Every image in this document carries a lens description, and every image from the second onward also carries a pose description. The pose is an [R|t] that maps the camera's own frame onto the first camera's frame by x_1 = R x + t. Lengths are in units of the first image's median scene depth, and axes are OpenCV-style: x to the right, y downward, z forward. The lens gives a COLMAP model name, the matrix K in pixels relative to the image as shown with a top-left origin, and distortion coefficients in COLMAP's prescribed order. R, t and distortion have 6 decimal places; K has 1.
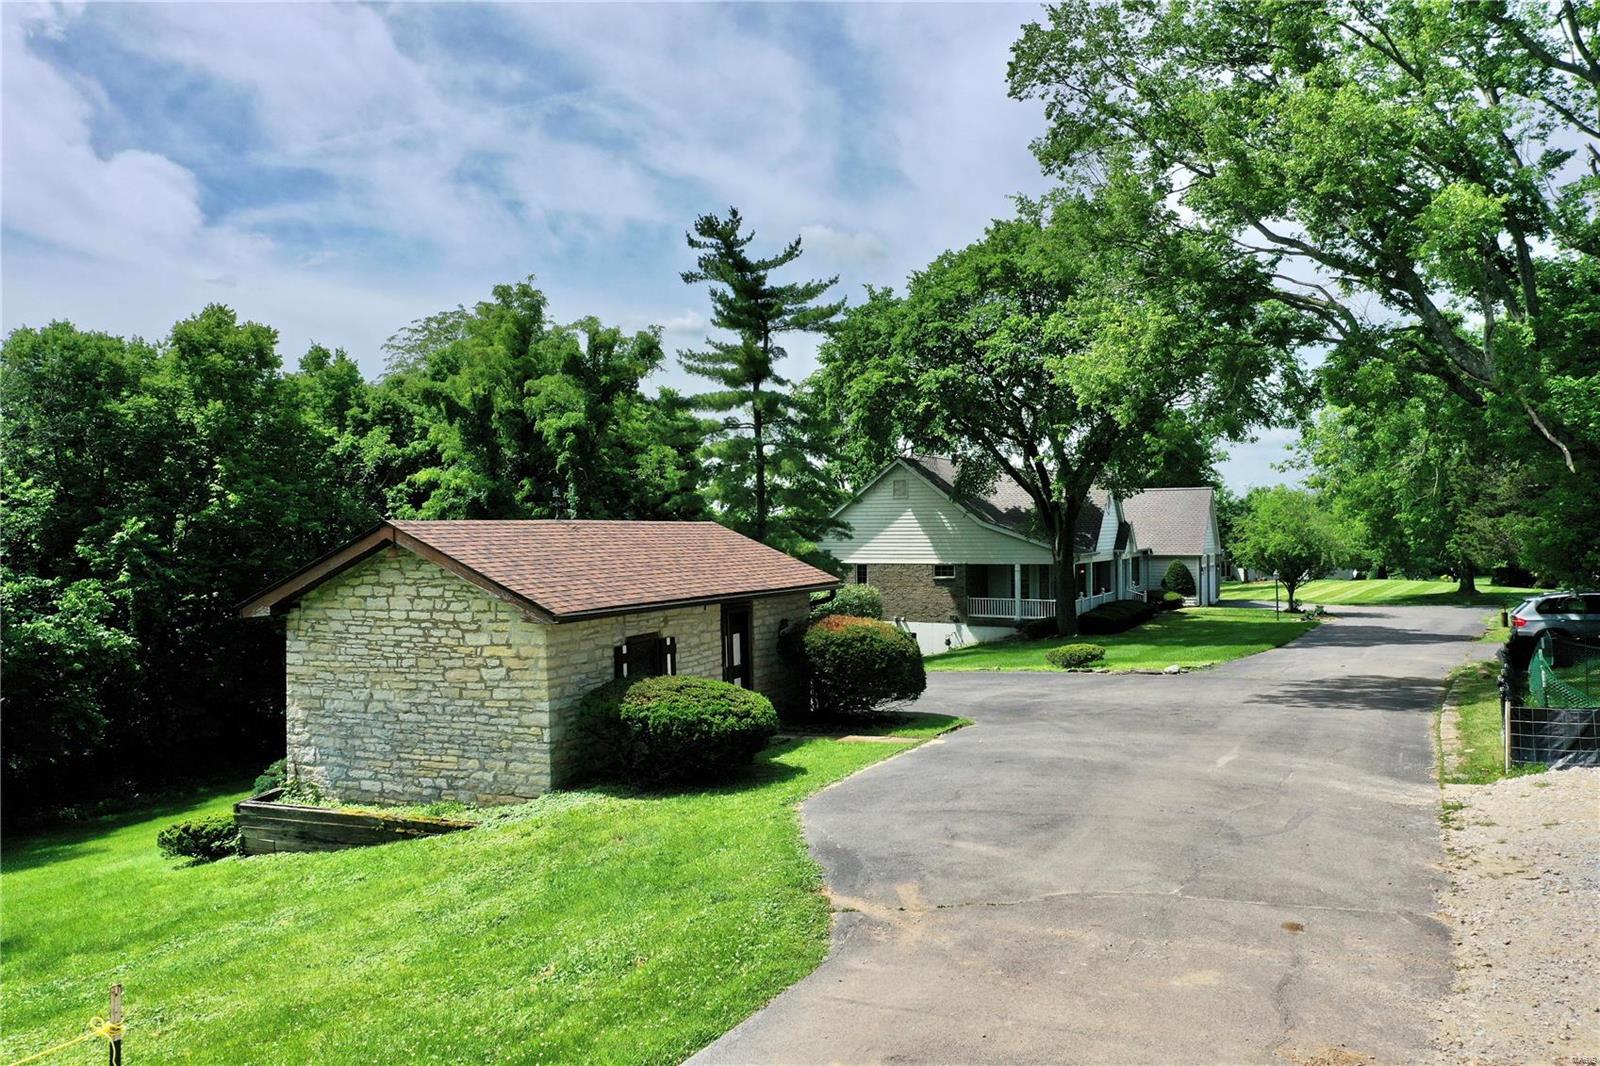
lens RADIAL K [[1255.1, 0, 800.0], [0, 1255.1, 533.0], [0, 0, 1]] dist [-0.011171, 0.004602]
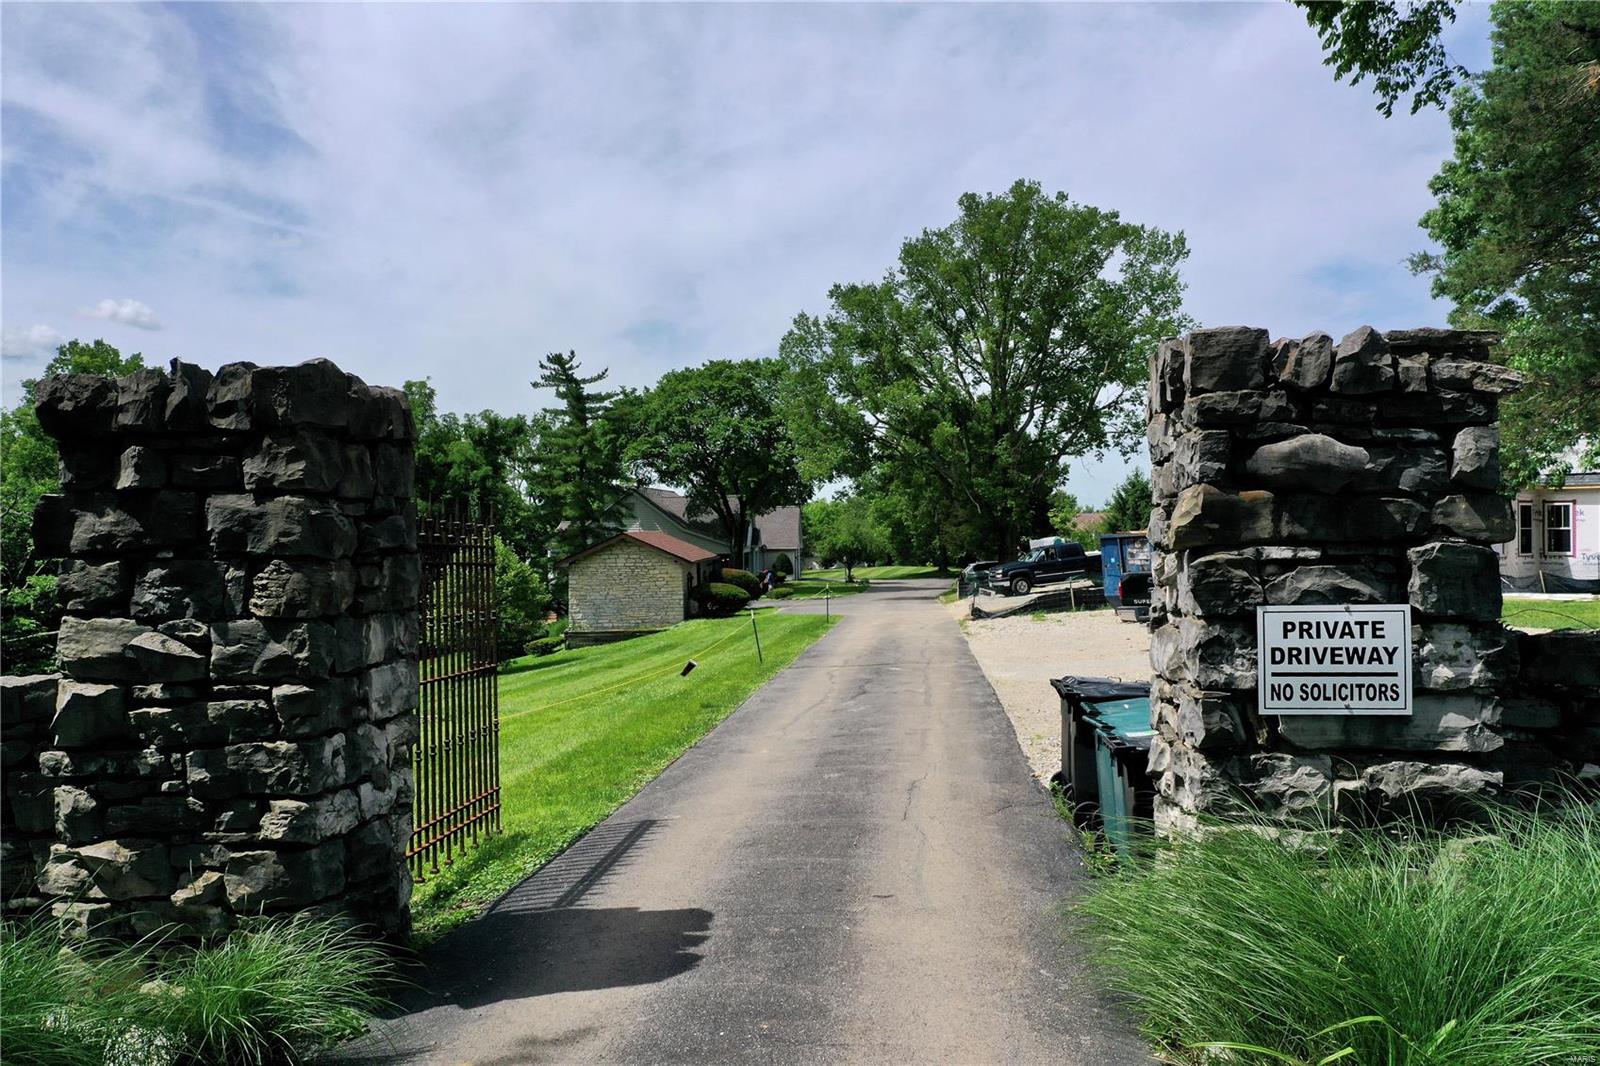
lens RADIAL K [[1255.1, 0, 800.0], [0, 1255.1, 533.0], [0, 0, 1]] dist [-0.011171, 0.004602]
pose [[0.928403, -0.003059, 0.371563, -0.344479], [0.003700, 0.999993, -0.001012, -0.000960], [-0.371557, 0.002315, 0.928407, -0.626036]]
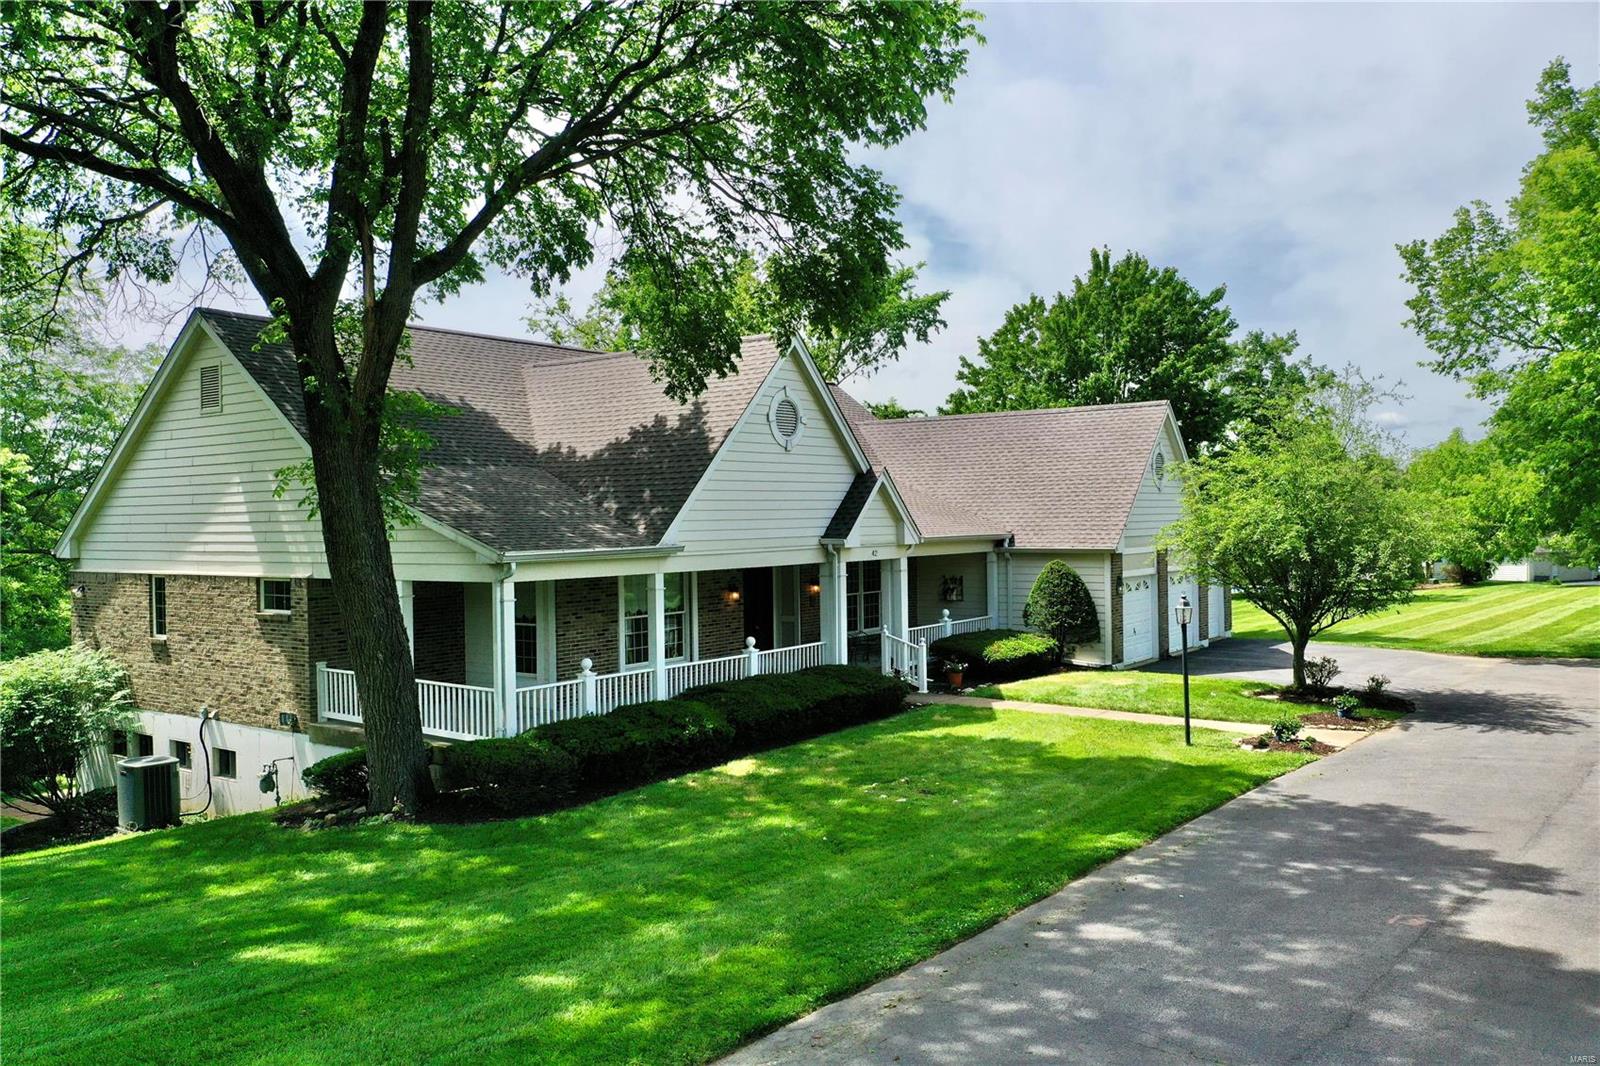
lens RADIAL K [[1255.1, 0, 800.0], [0, 1255.1, 533.0], [0, 0, 1]] dist [-0.011171, 0.004602]
pose [[0.989519, -0.003174, -0.144368, 0.366230], [0.005011, 0.999911, 0.012362, 0.007365], [0.144316, -0.012956, 0.989447, 0.710935]]
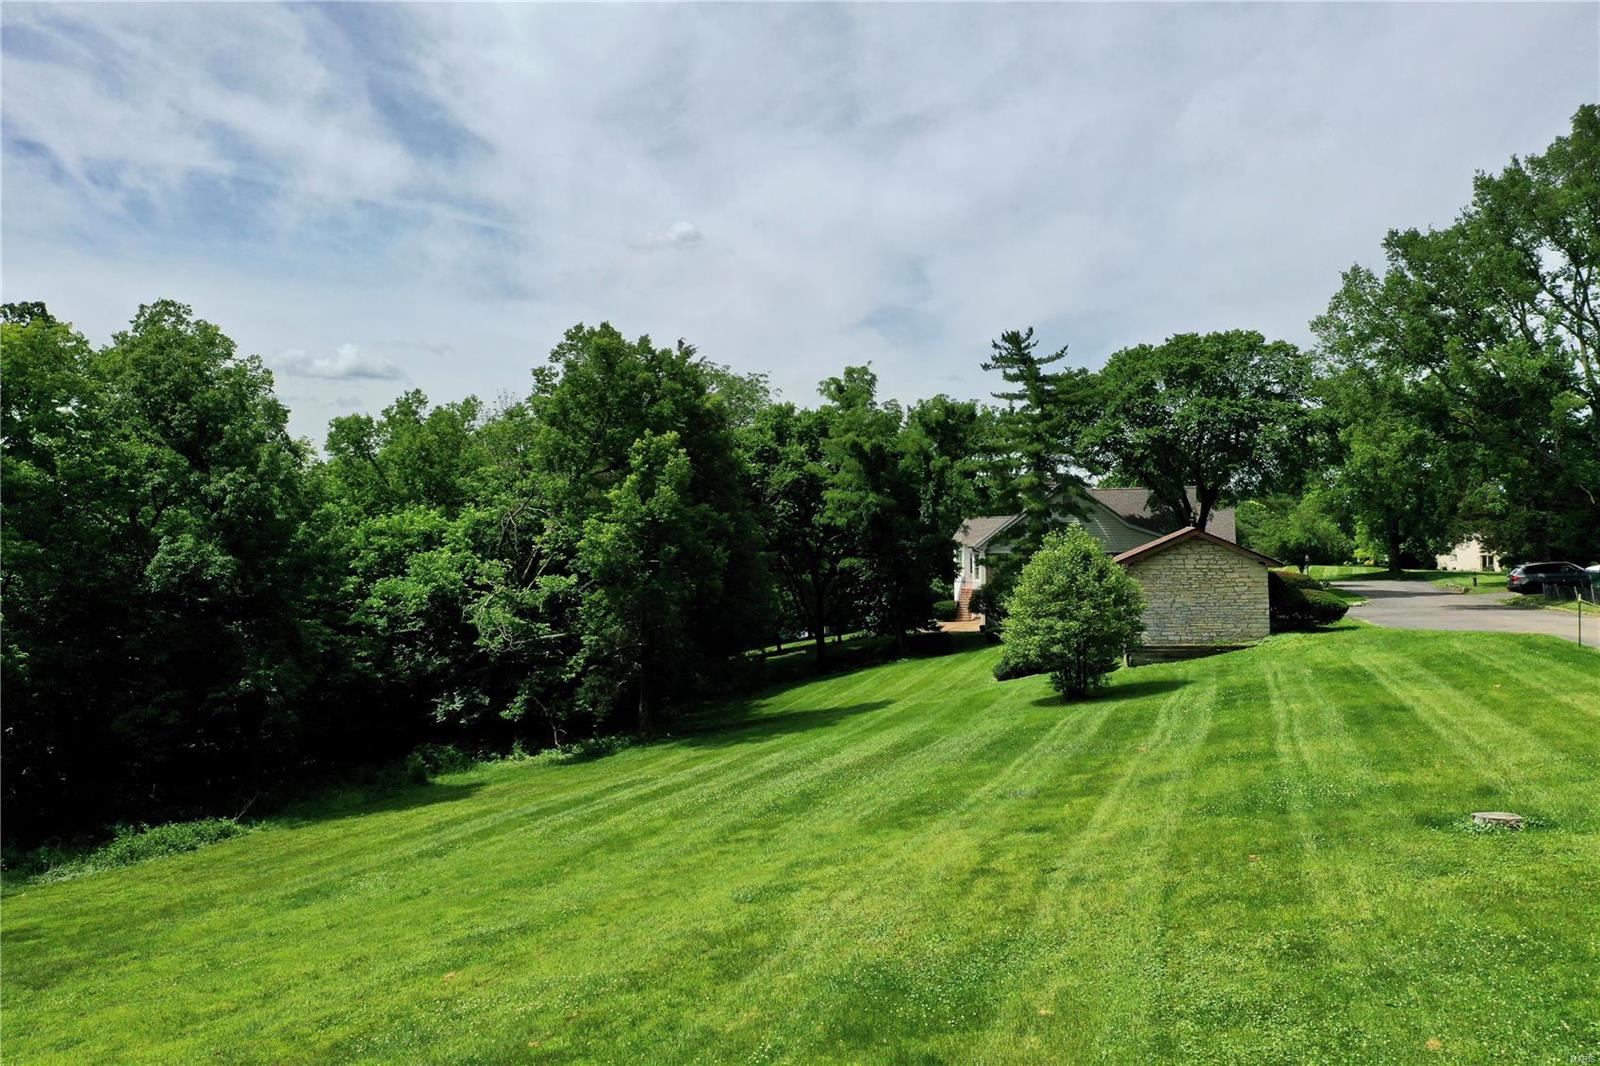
lens RADIAL K [[1255.1, 0, 800.0], [0, 1255.1, 533.0], [0, 0, 1]] dist [-0.011171, 0.004602]
pose [[0.988673, -0.004487, 0.150017, -0.488067], [0.004332, 0.999990, 0.001357, -0.002122], [-0.150022, -0.000692, 0.988682, -0.438602]]
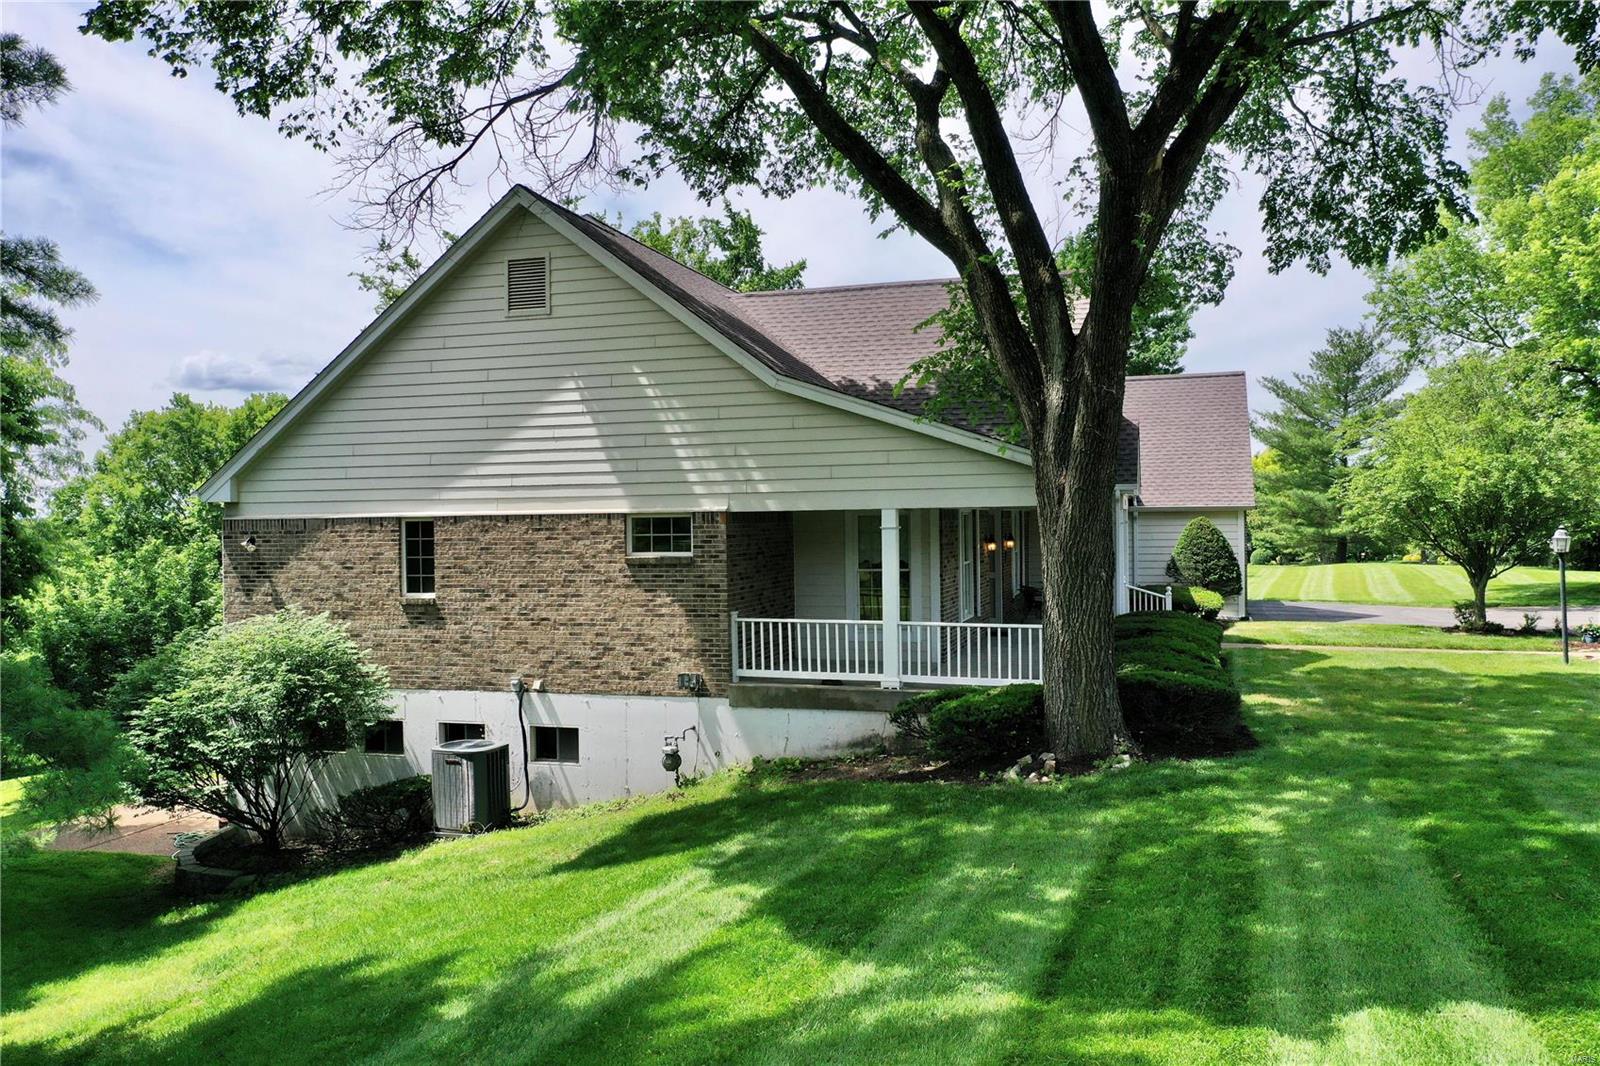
lens RADIAL K [[1255.1, 0, 800.0], [0, 1255.1, 533.0], [0, 0, 1]] dist [-0.011171, 0.004602]
pose [[0.980629, -0.005467, 0.195796, 0.096308], [0.004319, 0.999971, 0.006290, 0.030553], [-0.195825, -0.005322, 0.980624, 0.750392]]
